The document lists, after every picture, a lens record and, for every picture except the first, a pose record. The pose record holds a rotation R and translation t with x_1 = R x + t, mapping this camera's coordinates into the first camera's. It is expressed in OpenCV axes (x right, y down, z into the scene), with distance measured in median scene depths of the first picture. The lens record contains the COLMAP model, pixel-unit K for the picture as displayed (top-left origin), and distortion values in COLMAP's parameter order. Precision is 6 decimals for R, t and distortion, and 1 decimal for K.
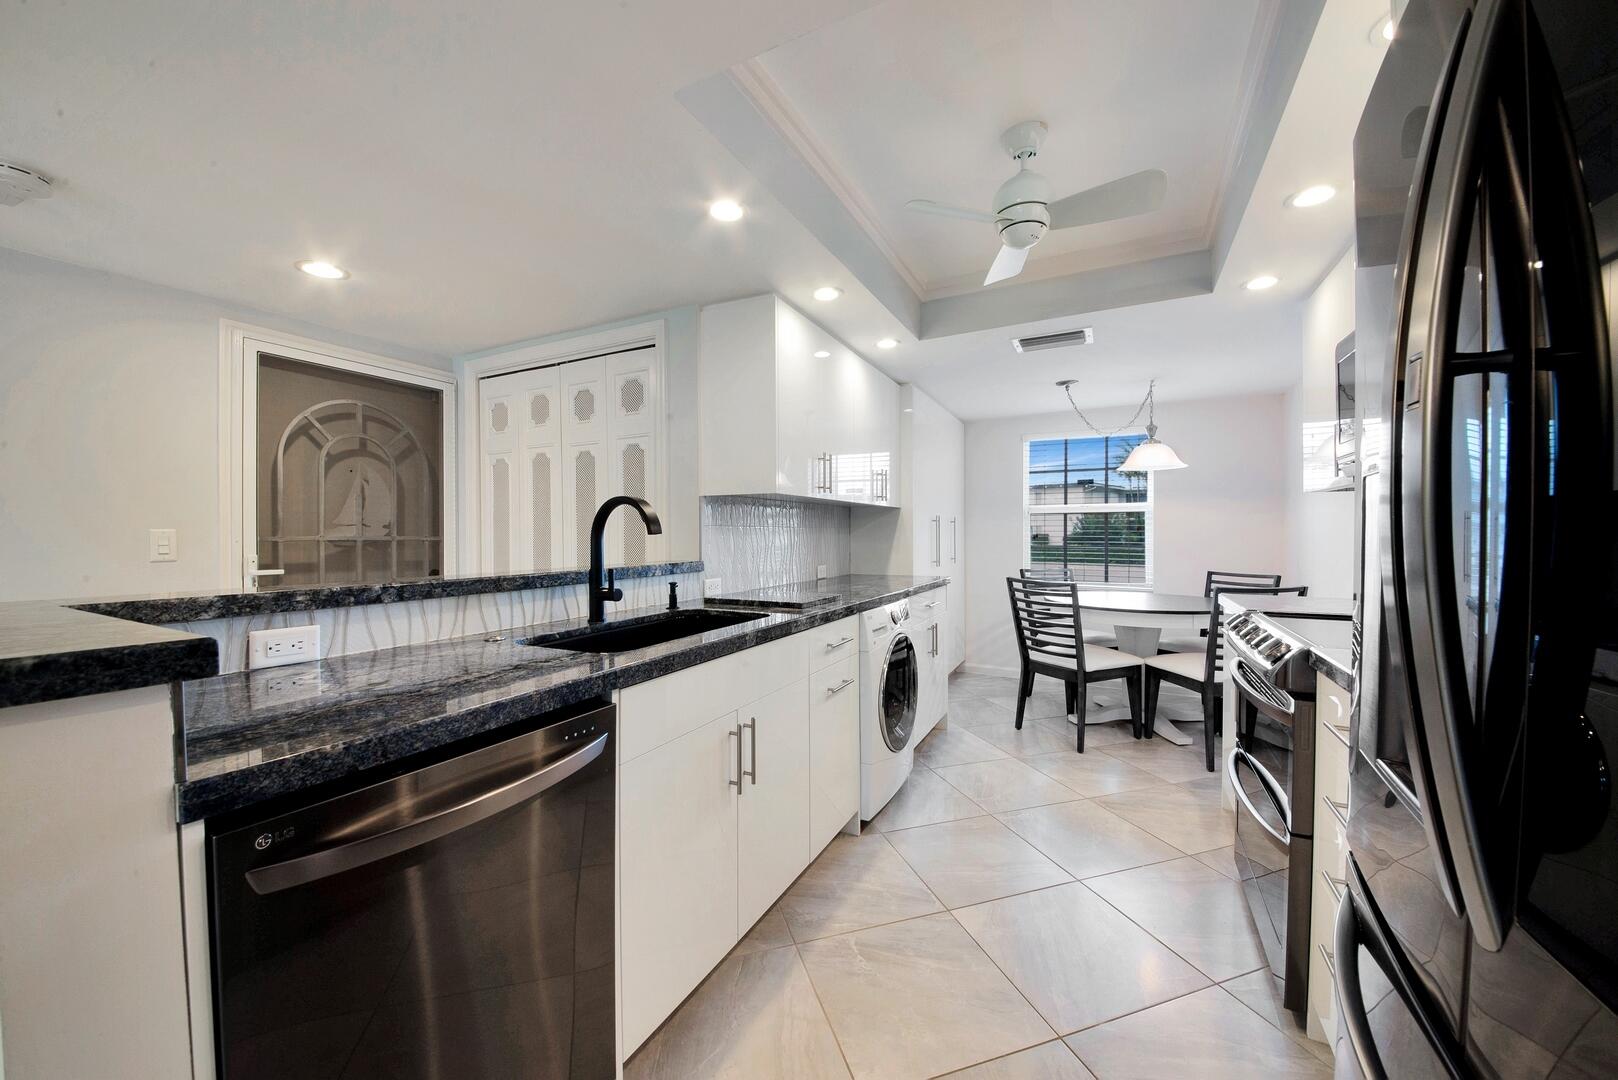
lens RADIAL K [[616.7, 0, 789.2], [0, 616.7, 542.4], [0, 0, 1]] dist [0.022054, -0.000052]
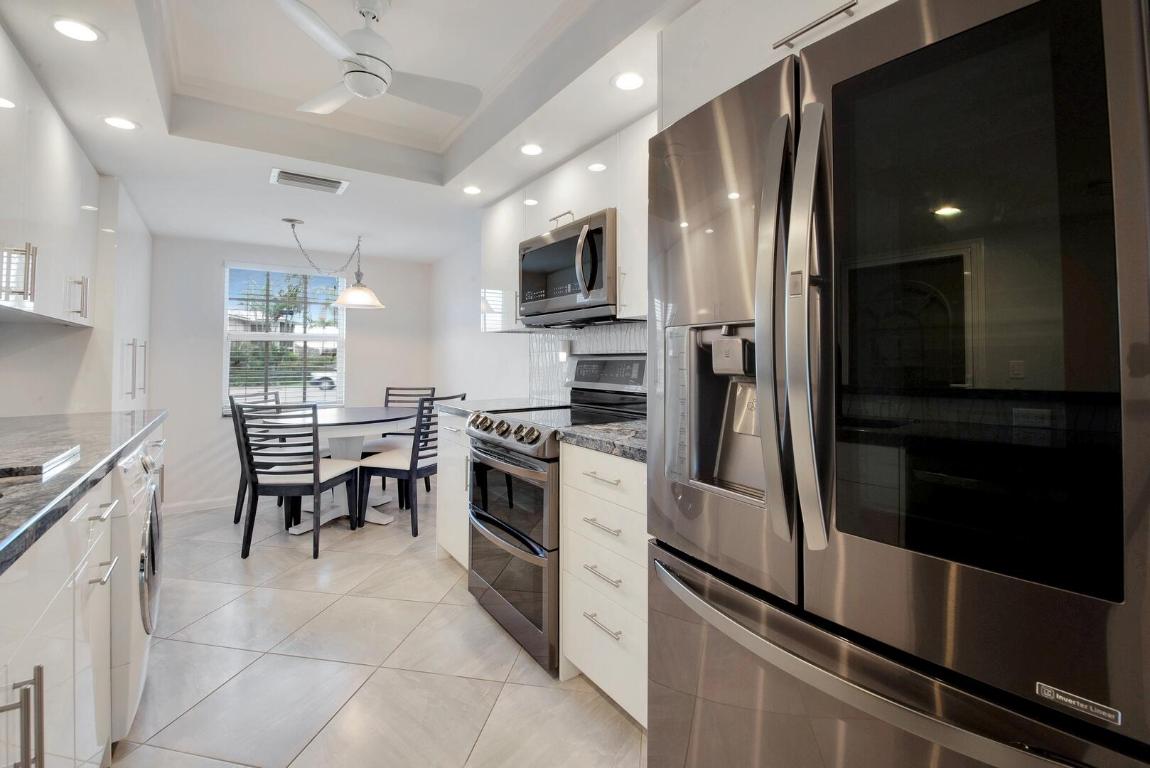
lens RADIAL K [[510.7, 0, 594.1], [0, 510.7, 342.4], [0, 0, 1]] dist [0.001910, -0.000341]
pose [[0.435235, 0.026555, 0.899925, -0.169182], [0.016780, 0.999152, -0.037599, -0.001379], [-0.900160, 0.031465, 0.434421, 0.181835]]
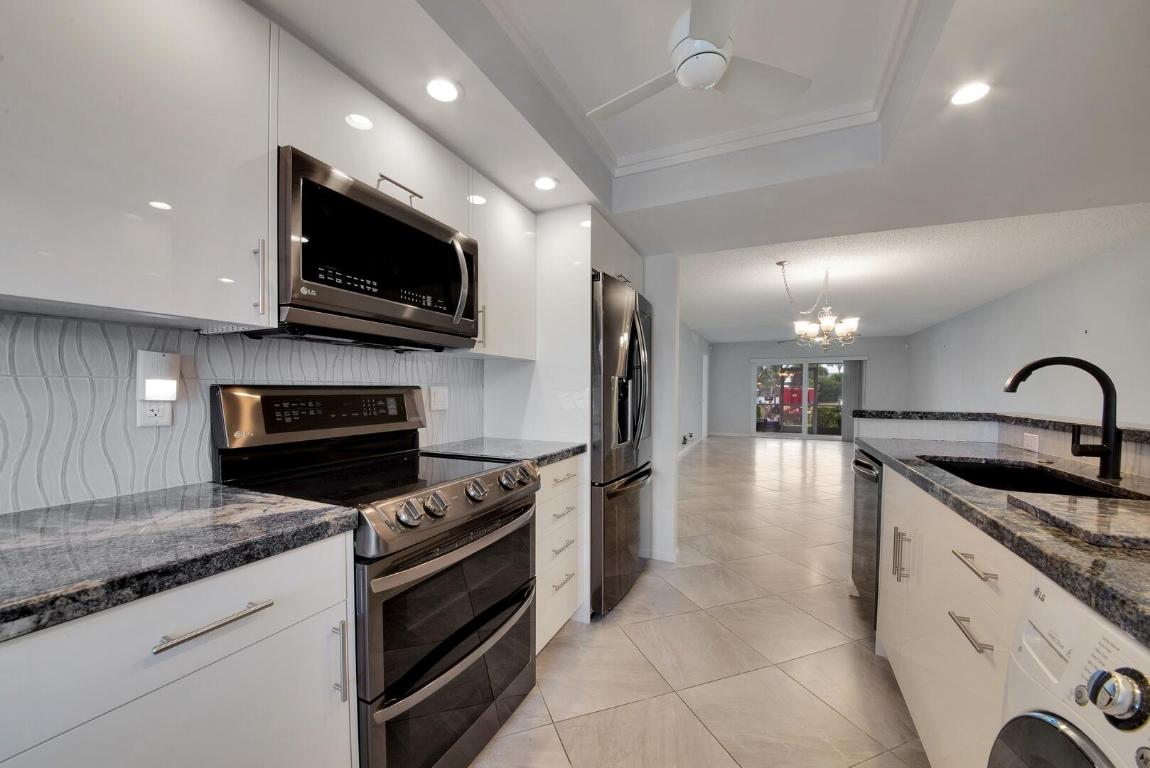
lens RADIAL K [[422.2, 0, 575.0], [0, 422.2, 384.0], [0, 0, 1]] dist [0.019887, -0.014612]
pose [[-0.994572, 0.003077, -0.104009, 0.449141], [0.001175, 0.999831, 0.018349, -0.027761], [0.104048, 0.018127, -0.994407, 1.148274]]
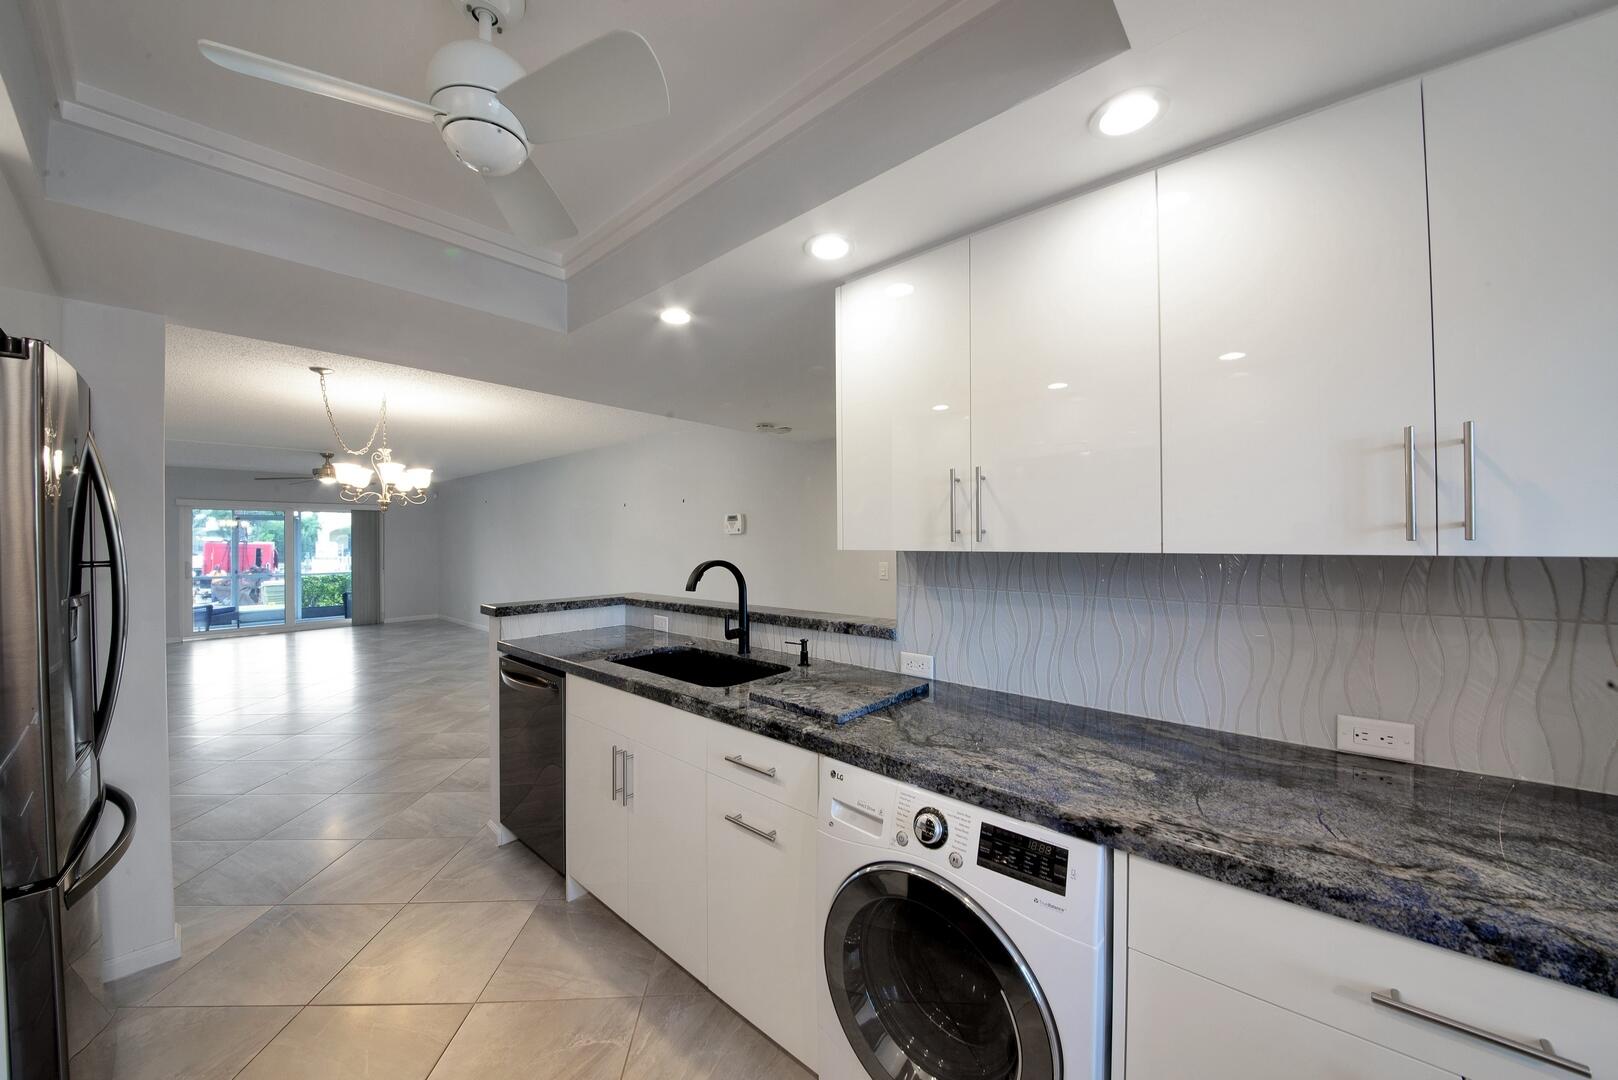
lens RADIAL K [[580.3, 0, 780.6], [0, 580.3, 531.3], [0, 0, 1]] dist [-0.000492, -0.000012]
pose [[-0.250553, 0.000265, -0.968103, 0.606231], [-0.003095, 0.999995, 0.001075, -0.092447], [0.968098, 0.003266, -0.250551, 0.992599]]
